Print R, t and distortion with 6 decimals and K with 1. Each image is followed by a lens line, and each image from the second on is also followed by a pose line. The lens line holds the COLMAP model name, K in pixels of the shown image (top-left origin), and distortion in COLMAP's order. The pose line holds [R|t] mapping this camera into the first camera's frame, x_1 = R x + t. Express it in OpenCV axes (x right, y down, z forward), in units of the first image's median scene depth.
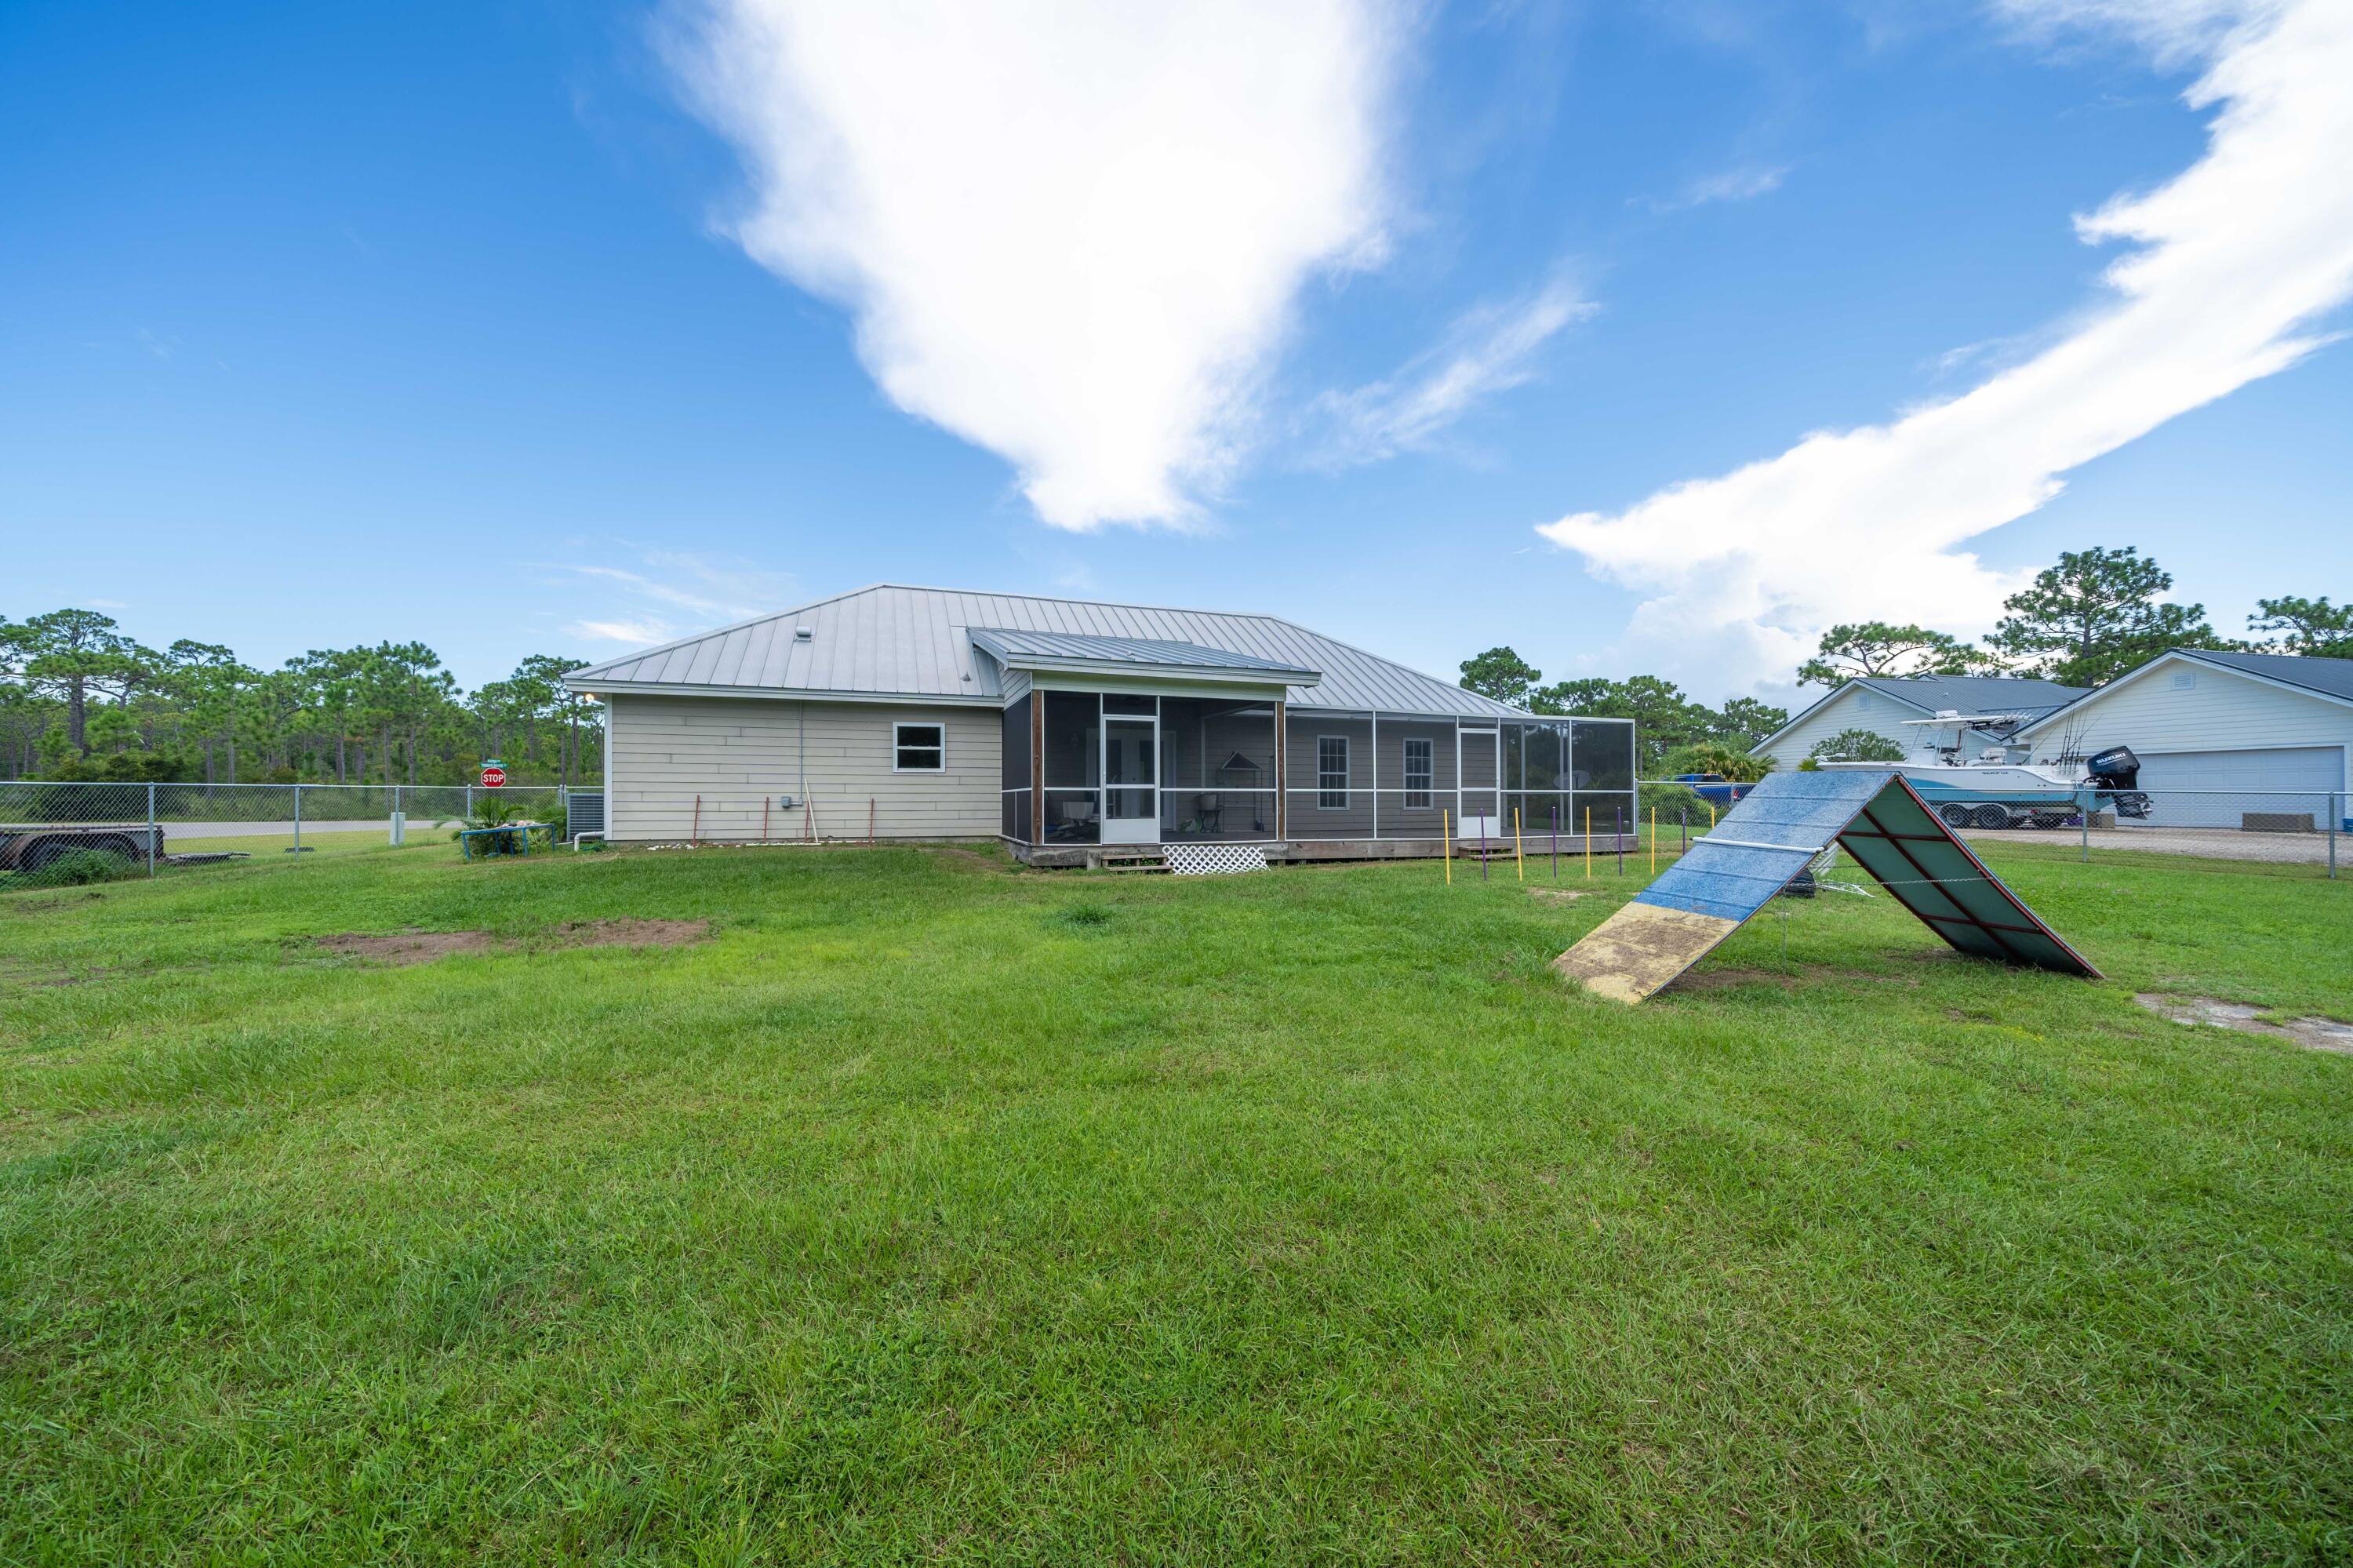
lens RADIAL K [[824.4, 0, 1179.1], [0, 824.4, 795.0], [0, 0, 1]] dist [-0.000711, -0.000355]
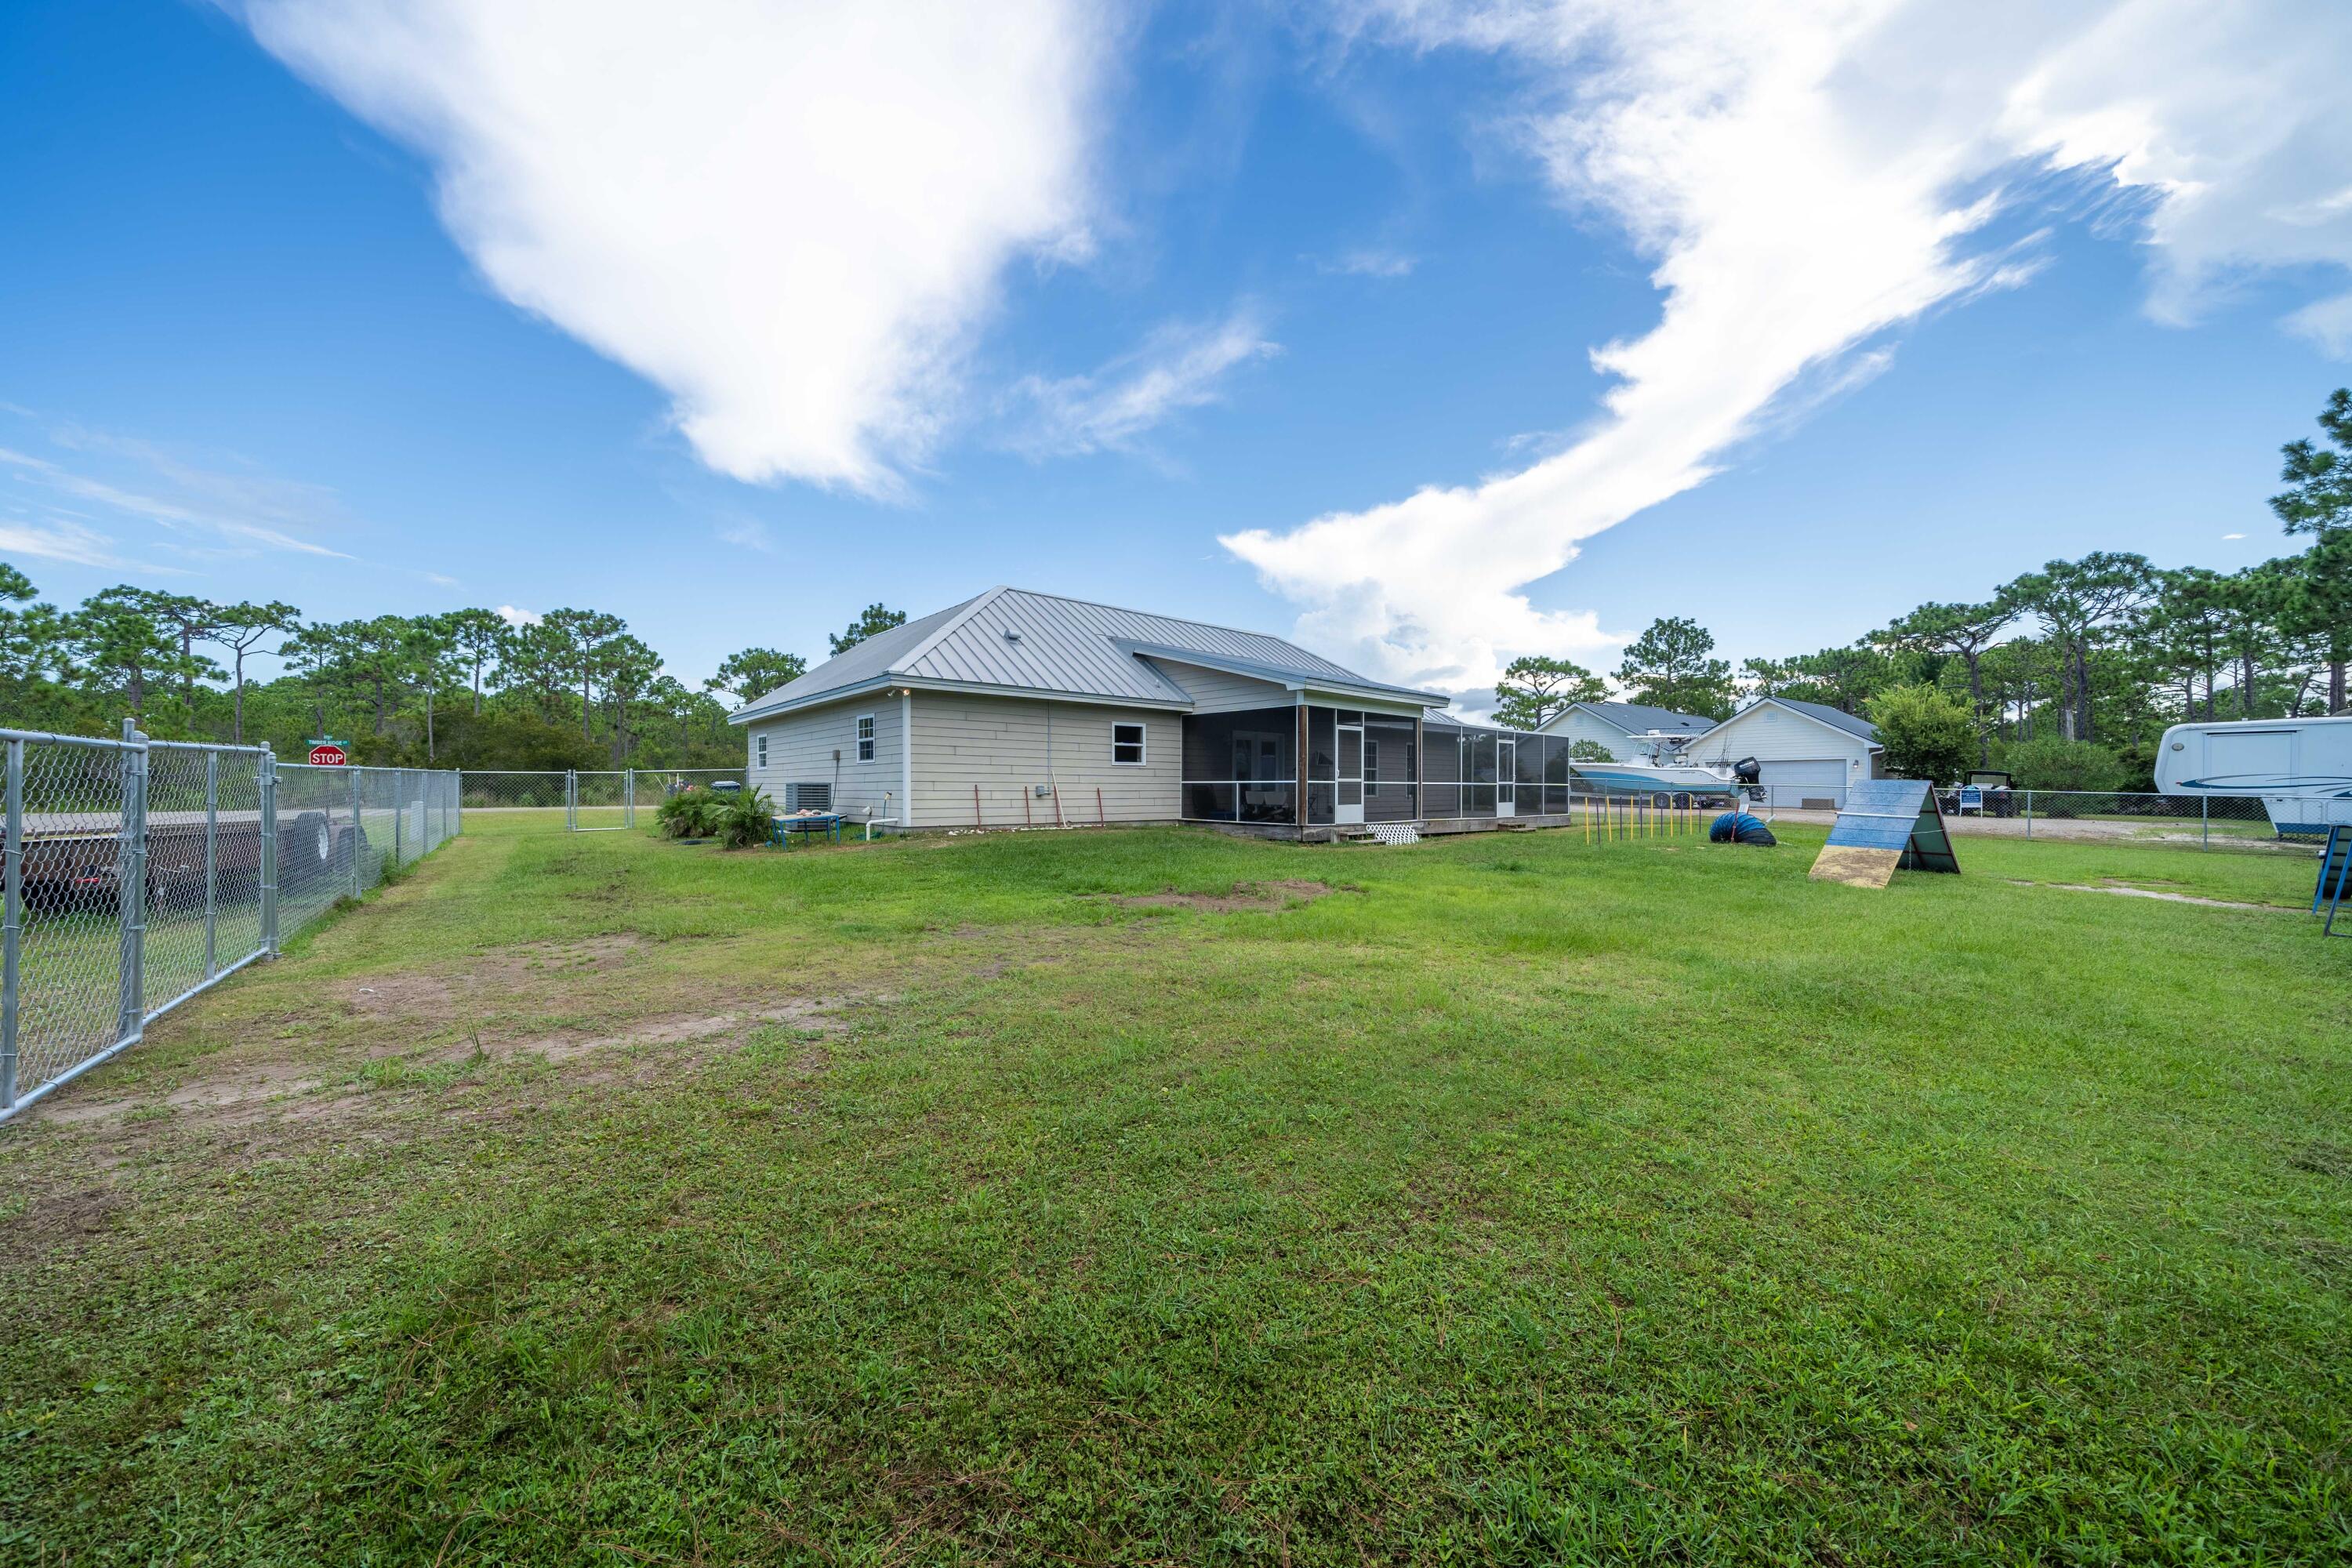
lens RADIAL K [[824.1, 0, 1197.1], [0, 824.1, 792.4], [0, 0, 1]] dist [-0.000711, -0.000355]
pose [[0.925762, 0.000892, 0.378106, -0.200617], [-0.005579, 0.999921, 0.011301, -0.000969], [-0.378066, -0.012571, 0.925693, -0.032648]]
